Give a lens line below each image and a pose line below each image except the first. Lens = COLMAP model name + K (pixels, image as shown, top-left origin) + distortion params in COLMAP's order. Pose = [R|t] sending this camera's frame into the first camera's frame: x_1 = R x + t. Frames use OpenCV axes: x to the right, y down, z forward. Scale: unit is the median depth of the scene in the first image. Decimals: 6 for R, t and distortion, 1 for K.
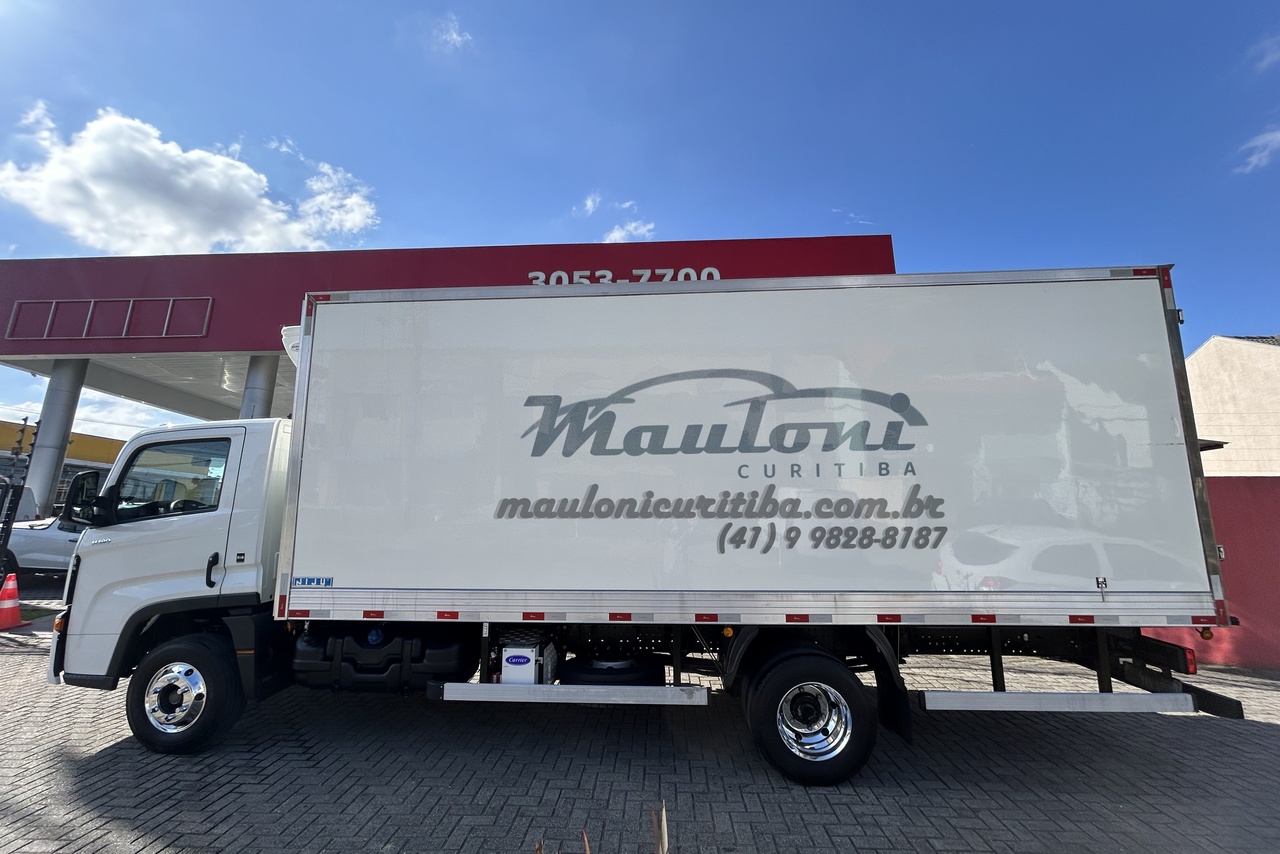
lens RADIAL K [[525.0, 0, 640.0], [0, 525.0, 427.0], [0, 0, 1]] dist [0.000245, 0.000044]
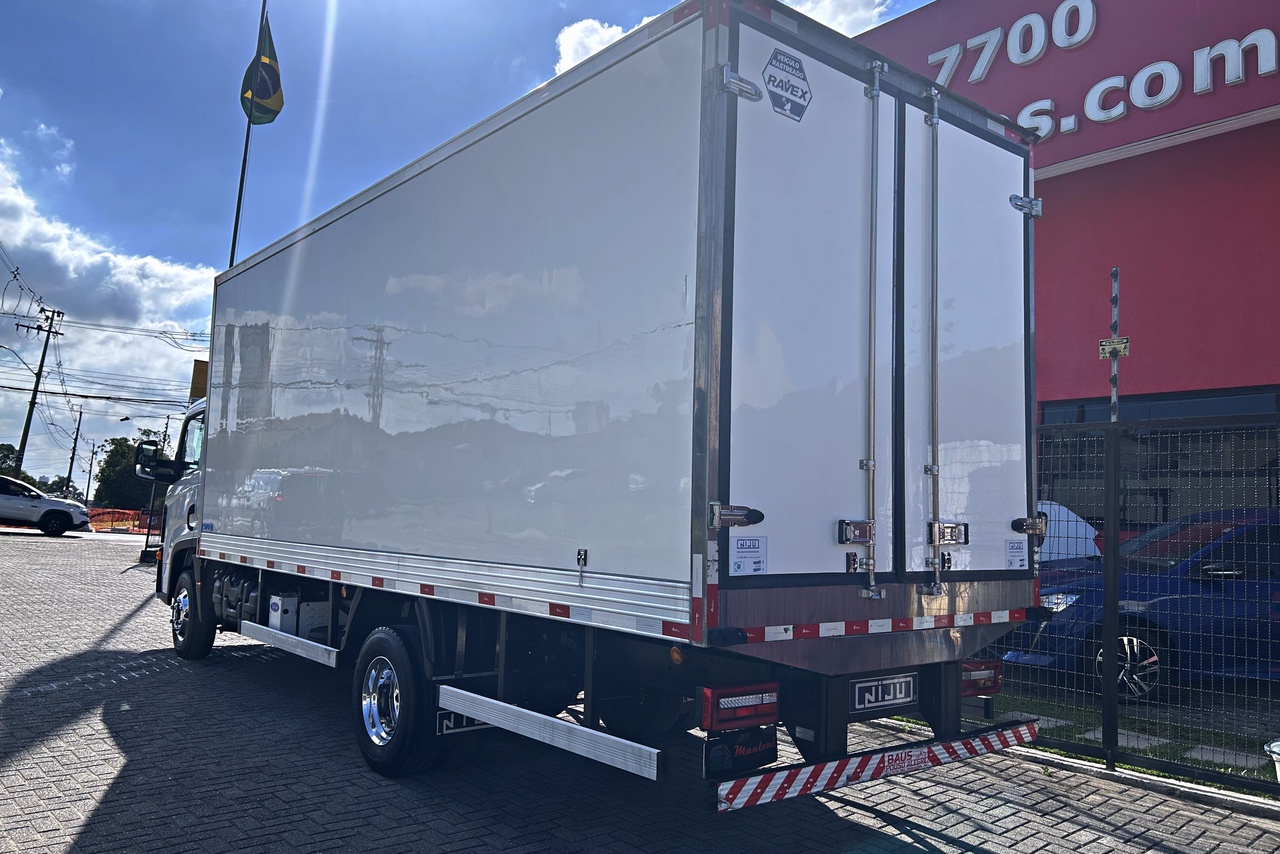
lens RADIAL K [[960.8, 0, 640.0], [0, 960.8, 427.0], [0, 0, 1]] dist [0.034844, -0.001205]
pose [[0.686450, -0.042328, -0.725944, 1.588334], [0.088723, 0.995721, 0.025838, 0.097163], [0.721744, -0.082144, 0.687268, 0.219204]]
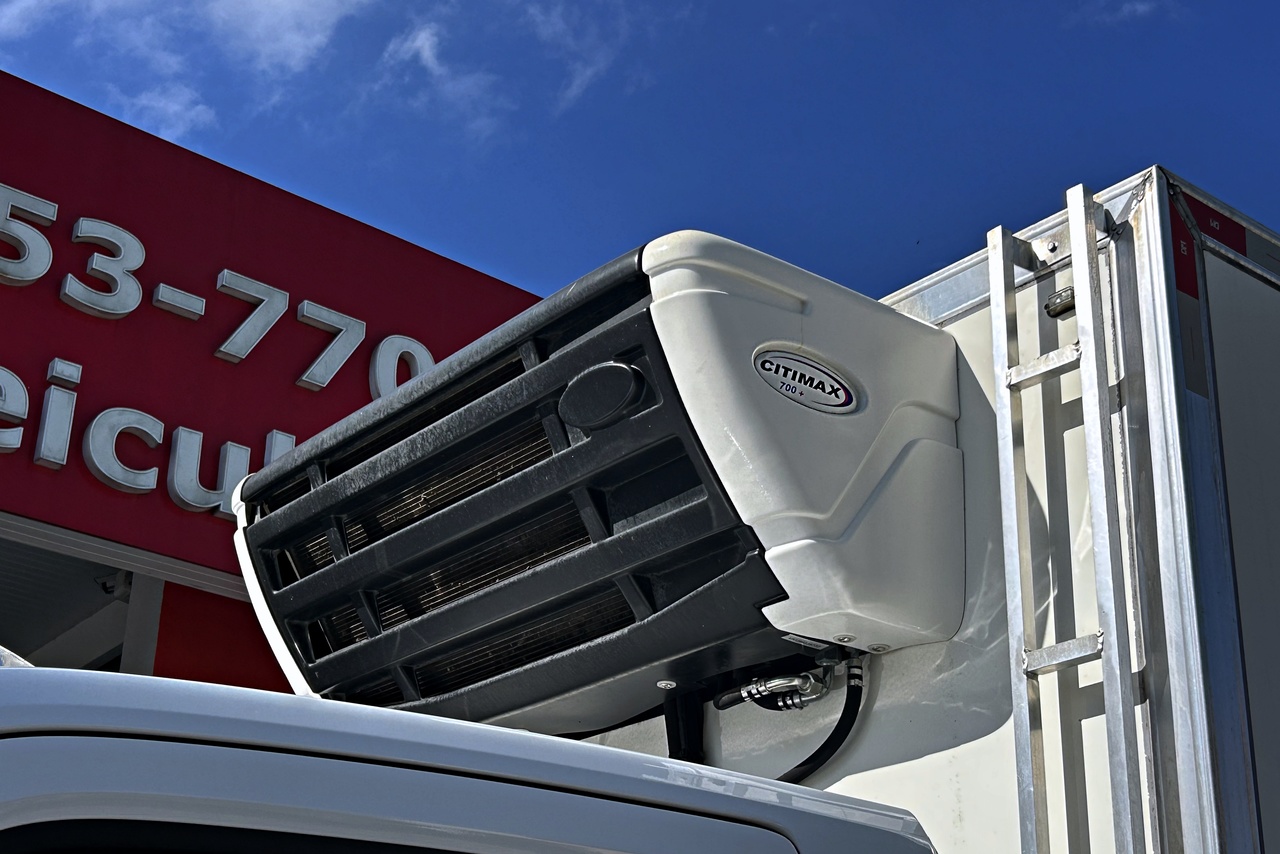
lens RADIAL K [[1878.9, 0, 666.0], [0, 1878.9, 392.4], [0, 0, 1]] dist [0.140922, -0.092862]
pose [[0.718690, 0.320540, 0.617040, -1.305830], [-0.140396, 0.936024, -0.322721, 0.063075], [-0.681009, 0.145306, 0.717714, 0.691780]]
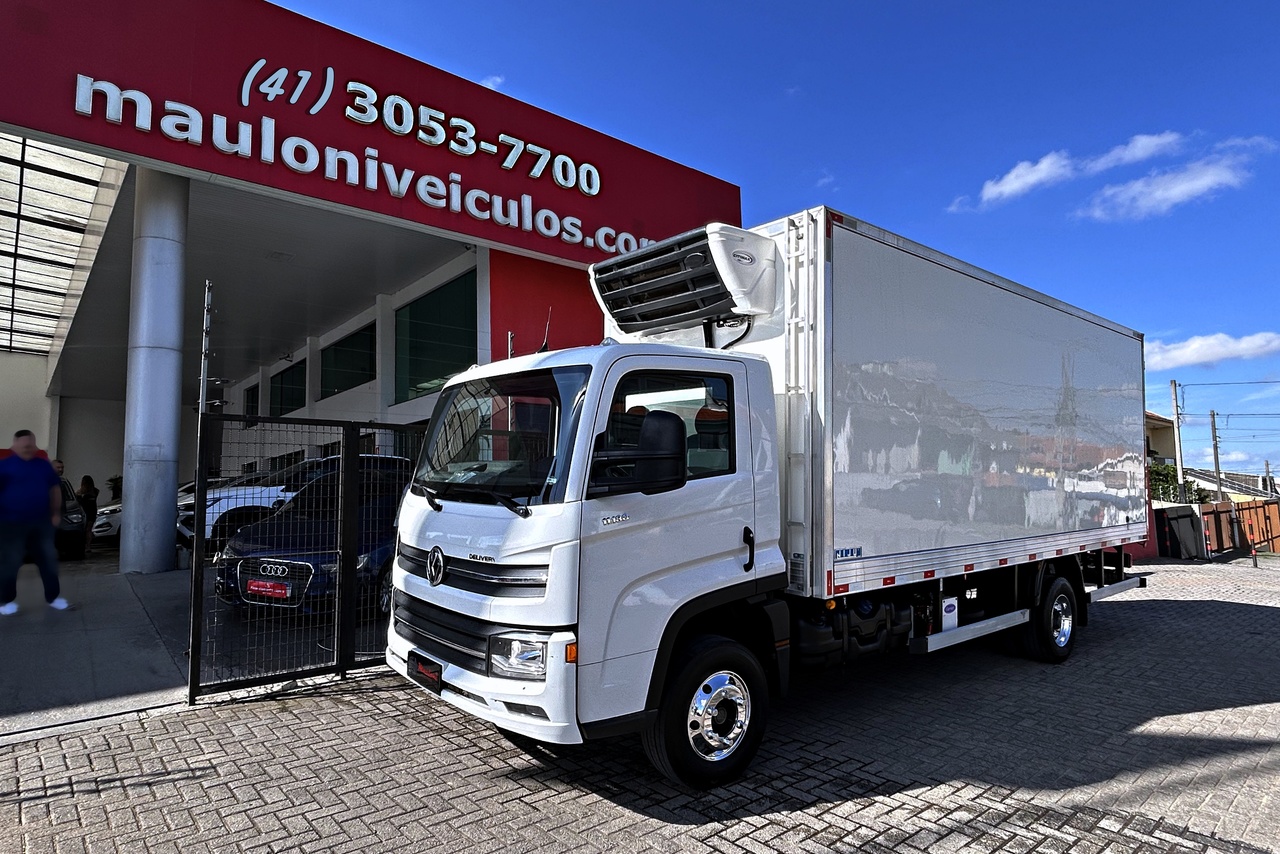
lens RADIAL K [[738.2, 0, 640.0], [0, 738.2, 427.0], [0, 0, 1]] dist [-0.004399, -0.001050]
pose [[0.716499, 0.051050, 0.695717, -1.781456], [-0.119516, 0.991556, 0.050327, 0.062354], [-0.687273, -0.119209, 0.716550, 0.375090]]
